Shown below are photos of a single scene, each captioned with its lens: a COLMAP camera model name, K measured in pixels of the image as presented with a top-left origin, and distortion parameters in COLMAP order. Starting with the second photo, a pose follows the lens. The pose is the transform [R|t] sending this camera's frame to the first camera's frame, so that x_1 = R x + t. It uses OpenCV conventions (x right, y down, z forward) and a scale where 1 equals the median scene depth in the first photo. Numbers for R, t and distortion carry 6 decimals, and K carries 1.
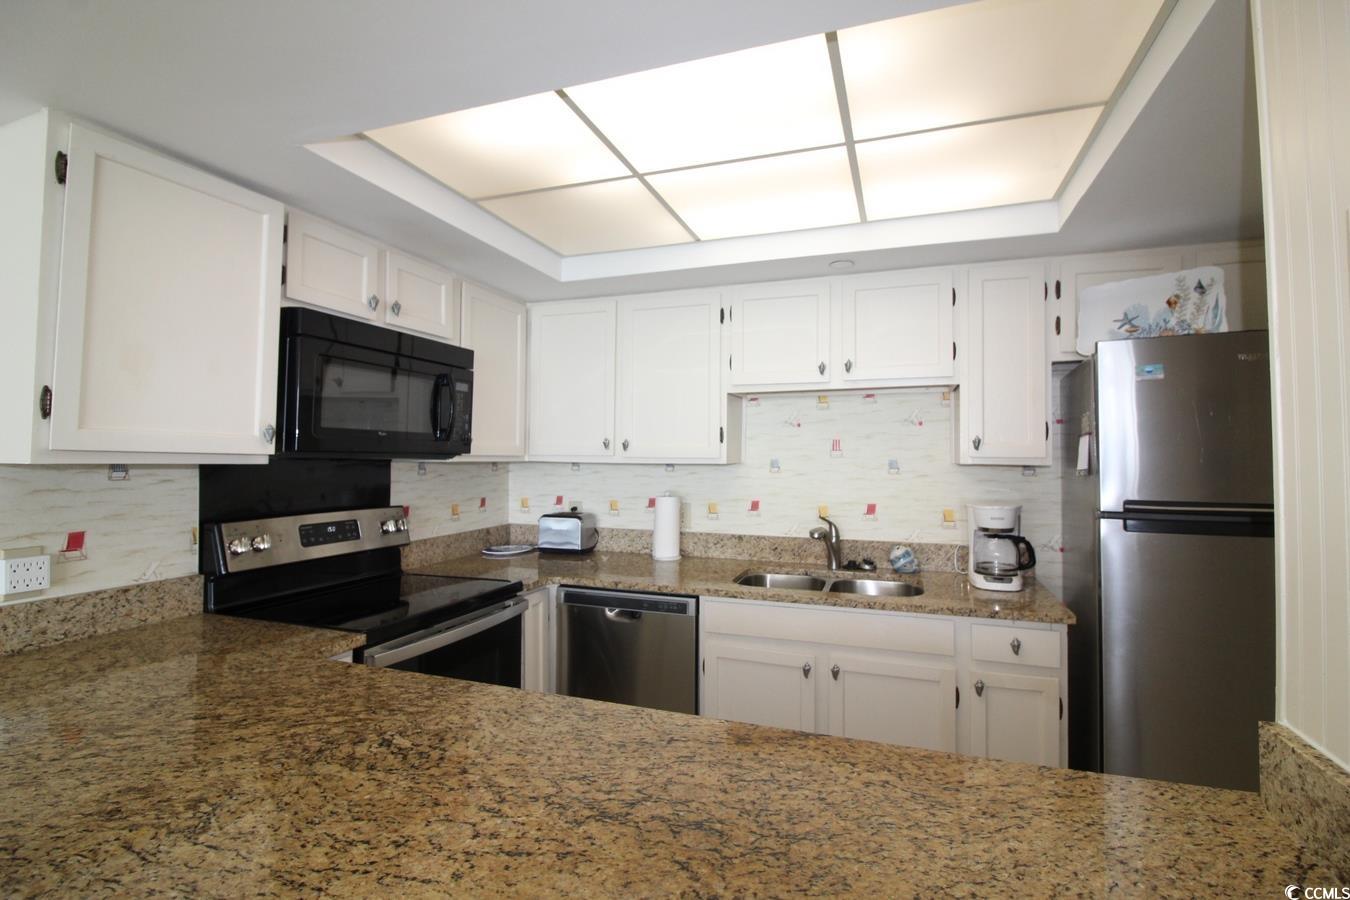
lens RADIAL K [[641.5, 0, 681.1], [0, 641.5, 440.6], [0, 0, 1]] dist [-0.013988, -0.000058]
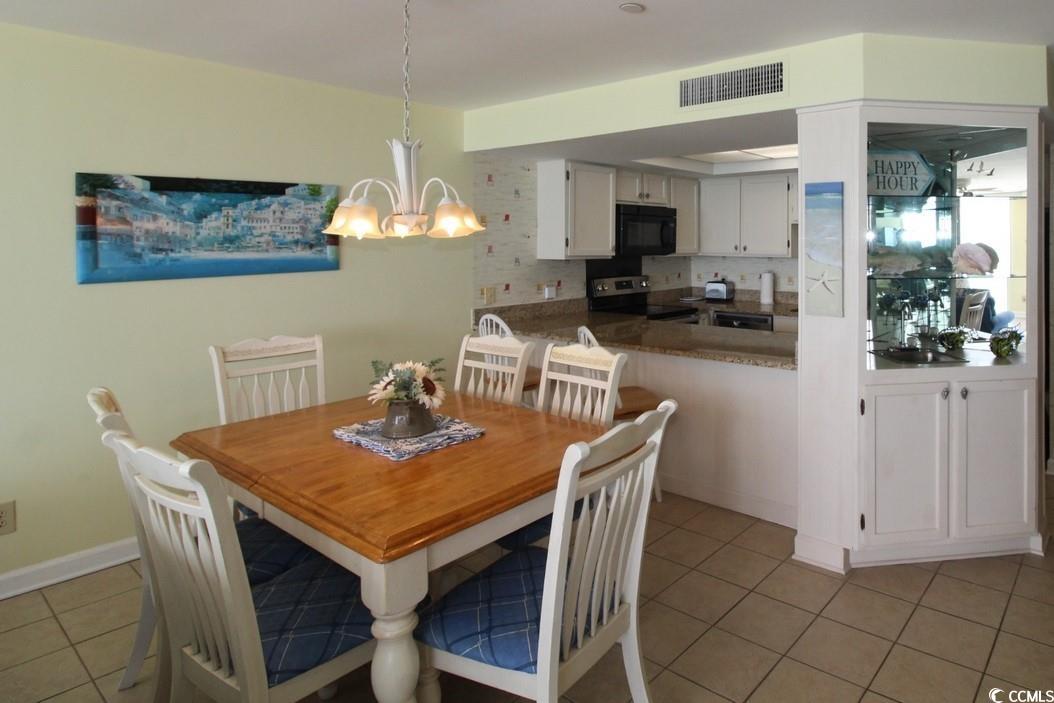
lens RADIAL K [[635.9, 0, 676.7], [0, 635.9, 248.3], [0, 0, 1]] dist [0.001026, -0.000680]
pose [[0.960938, -0.002828, -0.276749, 0.306079], [0.012241, 0.999404, 0.032292, -0.070409], [0.276492, -0.034418, 0.960400, -1.187872]]
